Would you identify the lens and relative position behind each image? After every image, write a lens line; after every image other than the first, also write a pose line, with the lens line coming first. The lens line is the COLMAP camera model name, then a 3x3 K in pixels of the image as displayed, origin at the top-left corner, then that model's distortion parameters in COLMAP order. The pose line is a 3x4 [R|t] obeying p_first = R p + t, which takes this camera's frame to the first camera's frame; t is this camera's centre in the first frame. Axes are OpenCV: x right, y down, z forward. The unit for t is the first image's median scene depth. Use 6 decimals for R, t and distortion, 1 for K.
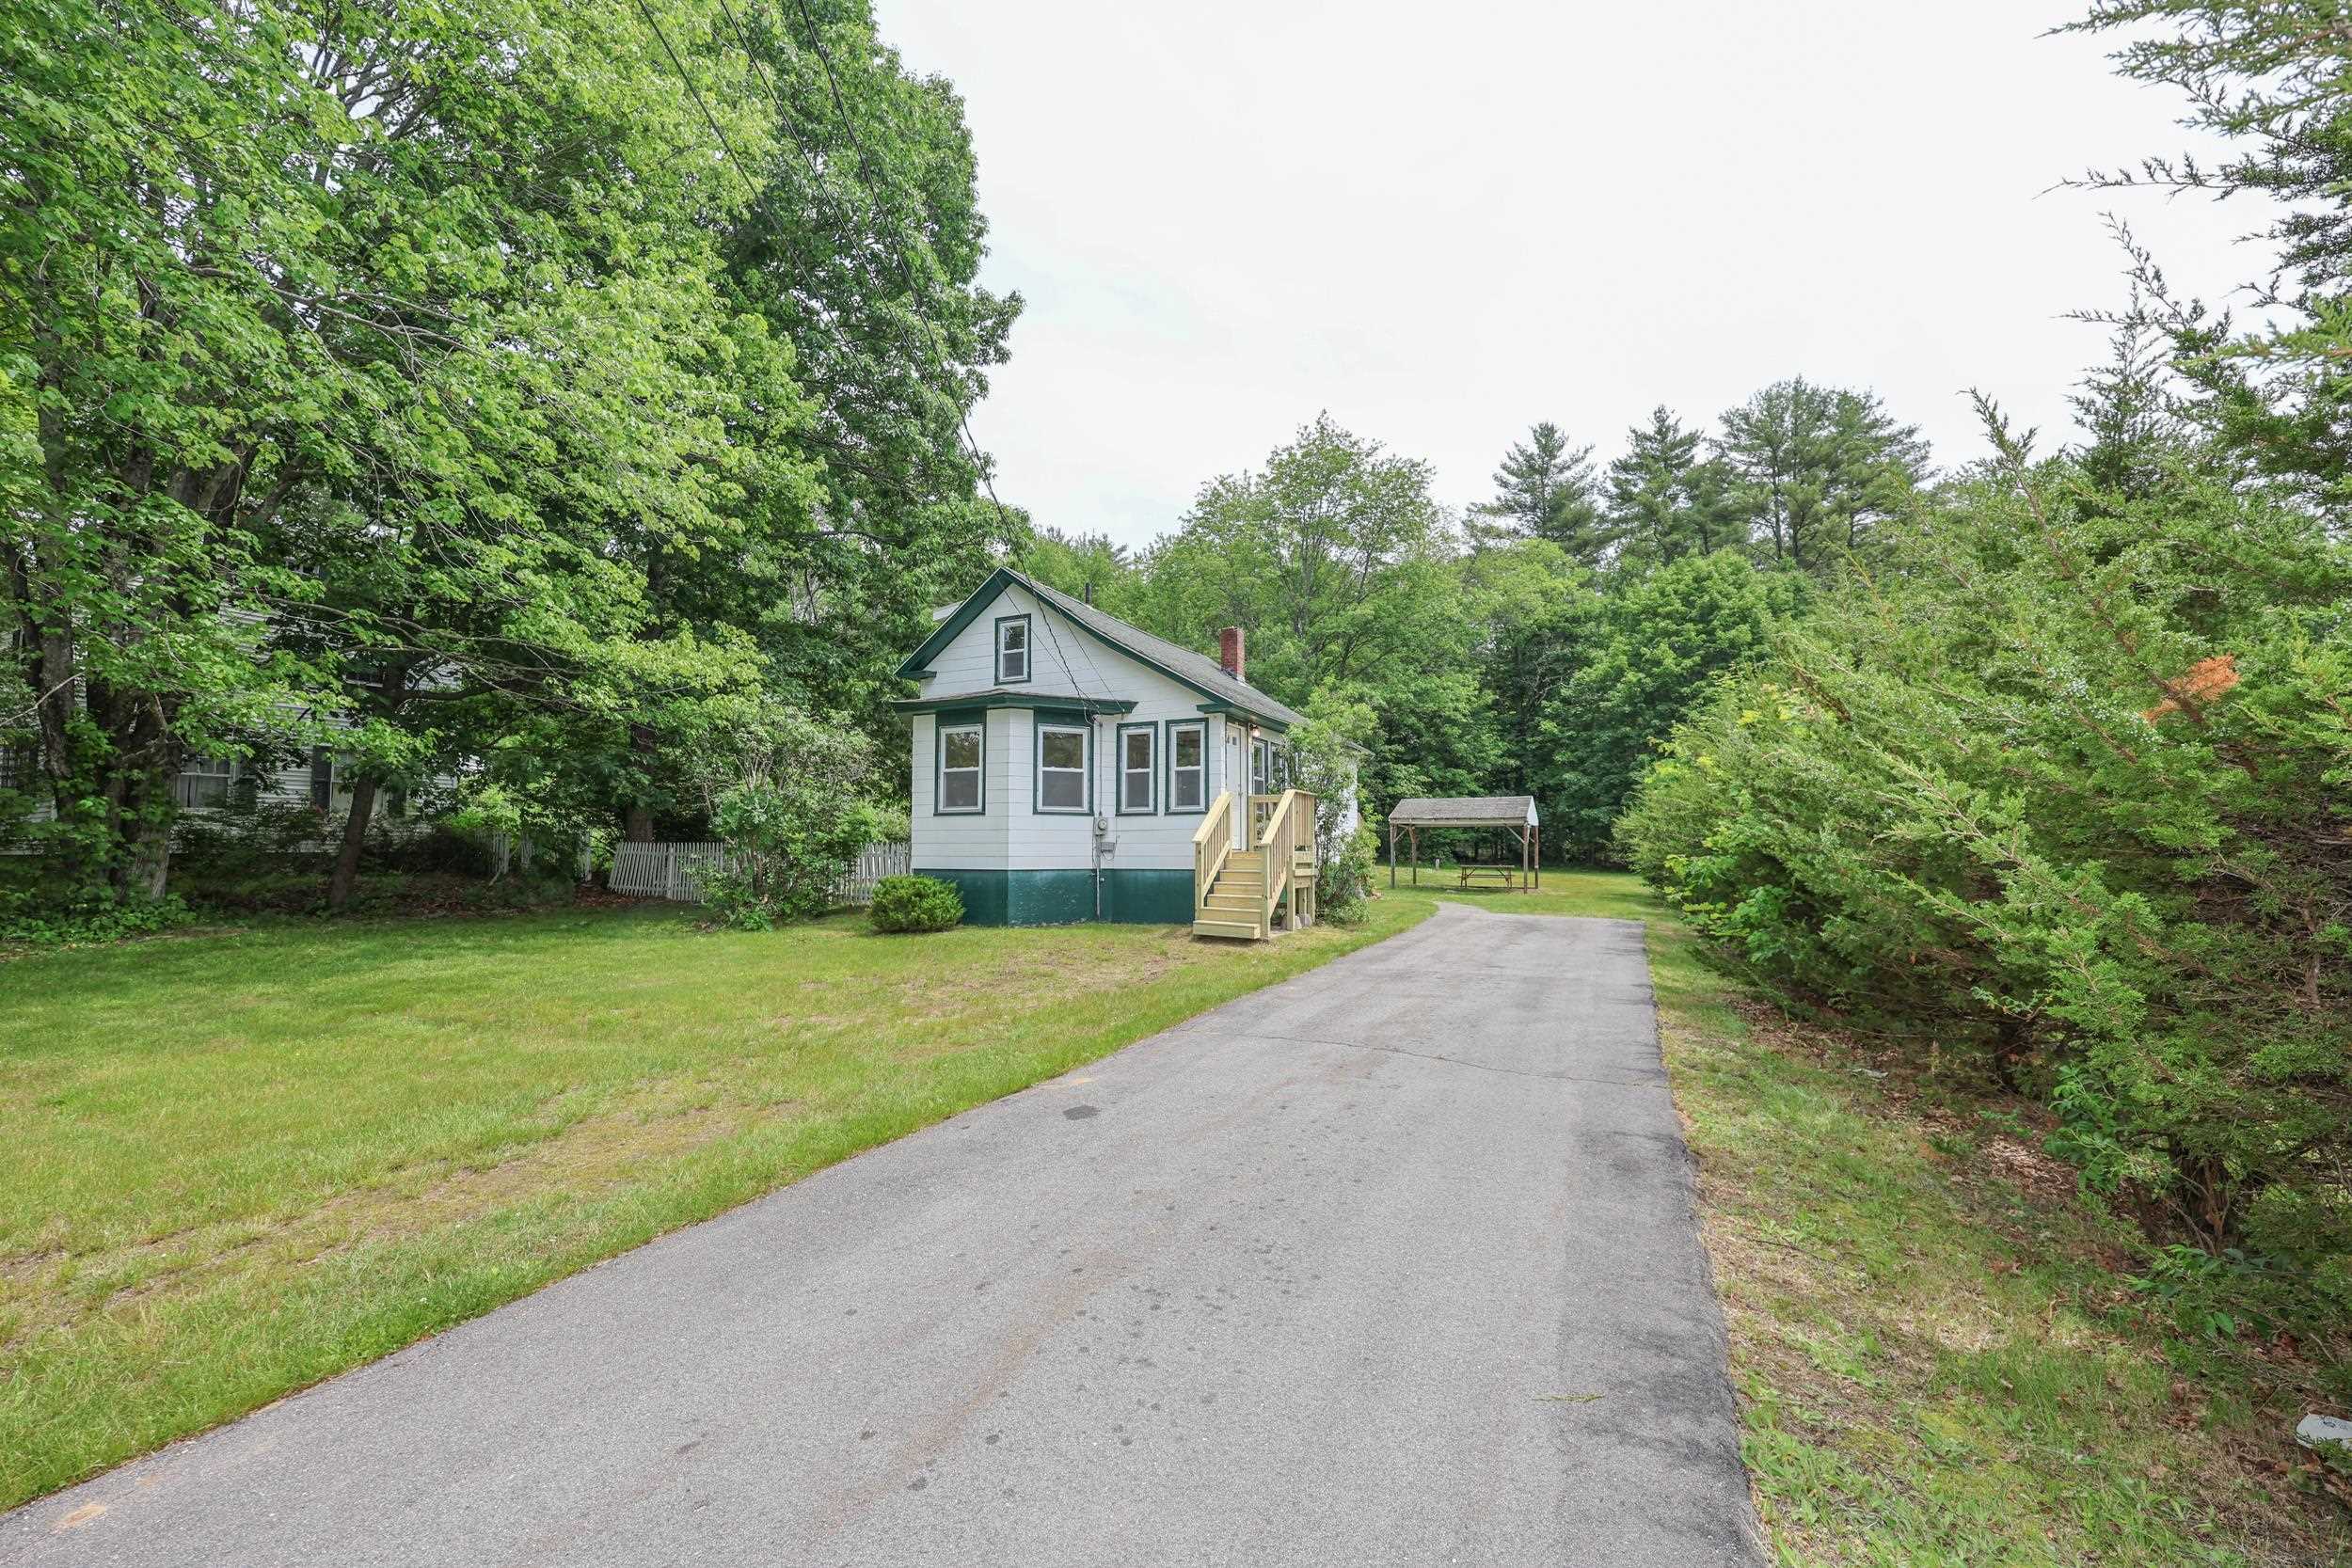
lens RADIAL K [[994.9, 0, 1174.4], [0, 994.9, 792.3], [0, 0, 1]] dist [0.007391, -0.001486]
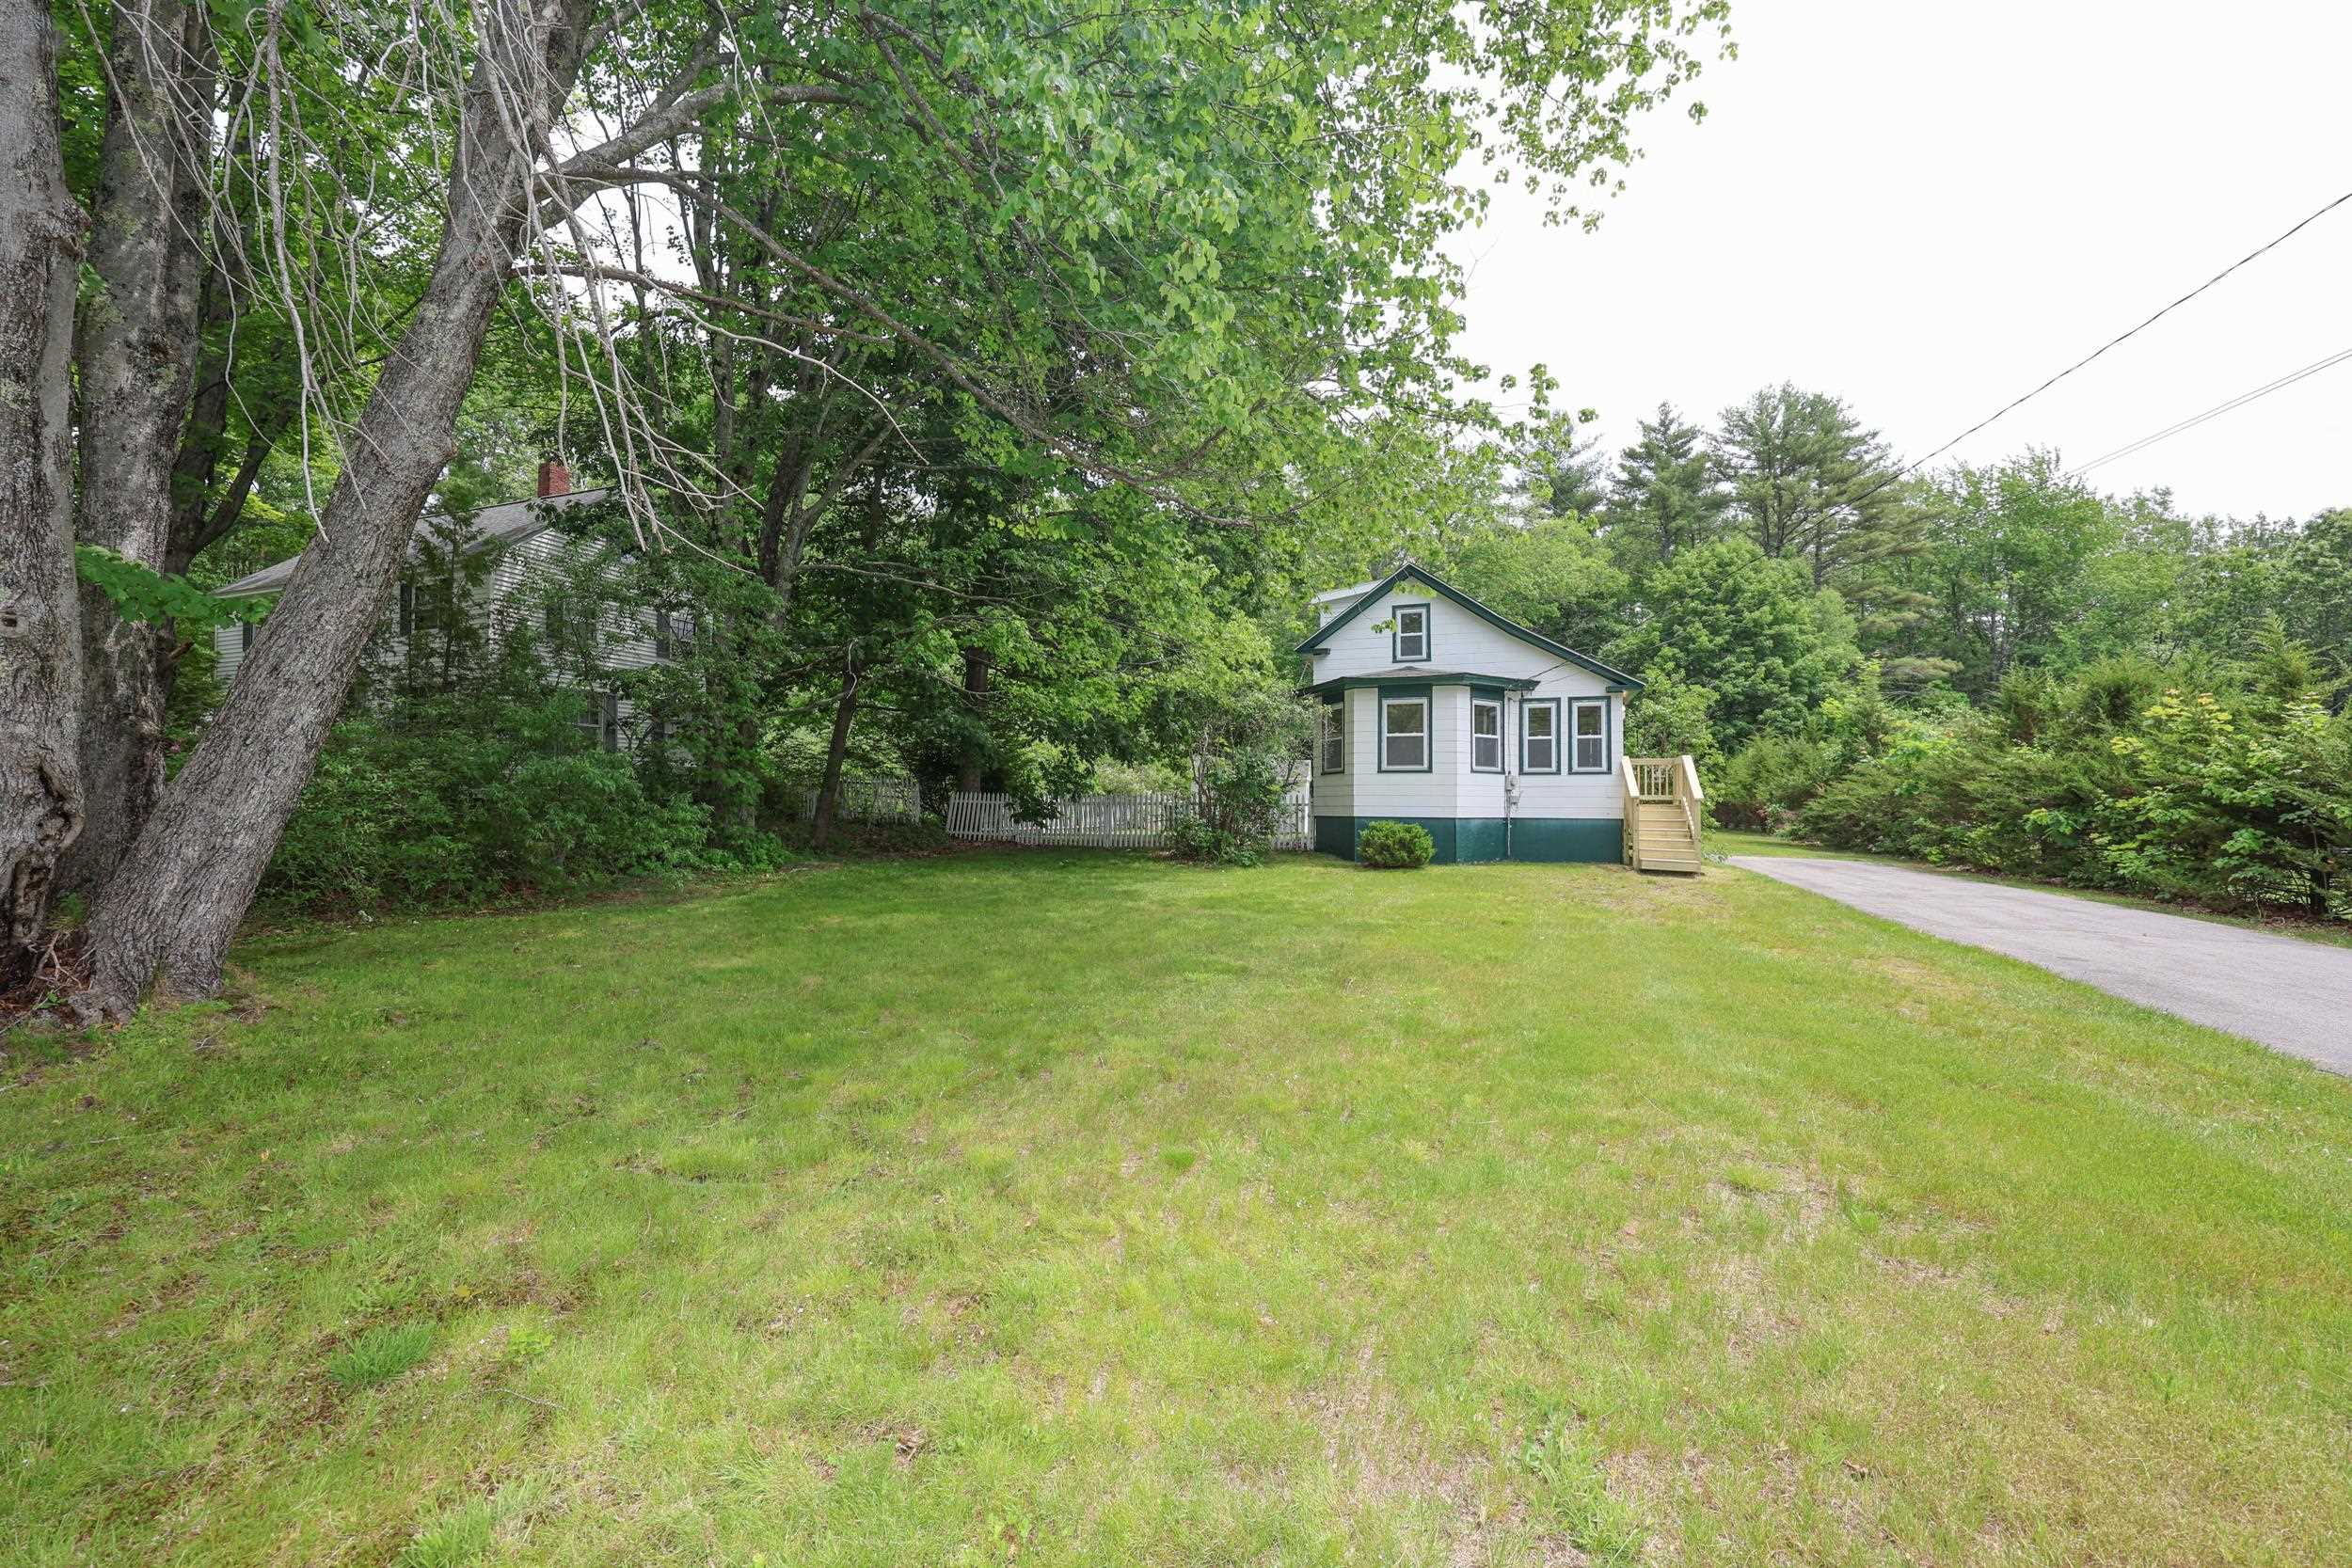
lens RADIAL K [[994.9, 0, 1174.9], [0, 994.9, 777.9], [0, 0, 1]] dist [0.007391, -0.001486]
pose [[0.994641, 0.009490, 0.102957, -0.208310], [-0.012721, 0.999445, 0.030773, -0.001397], [-0.102607, -0.031918, 0.994210, -0.058104]]
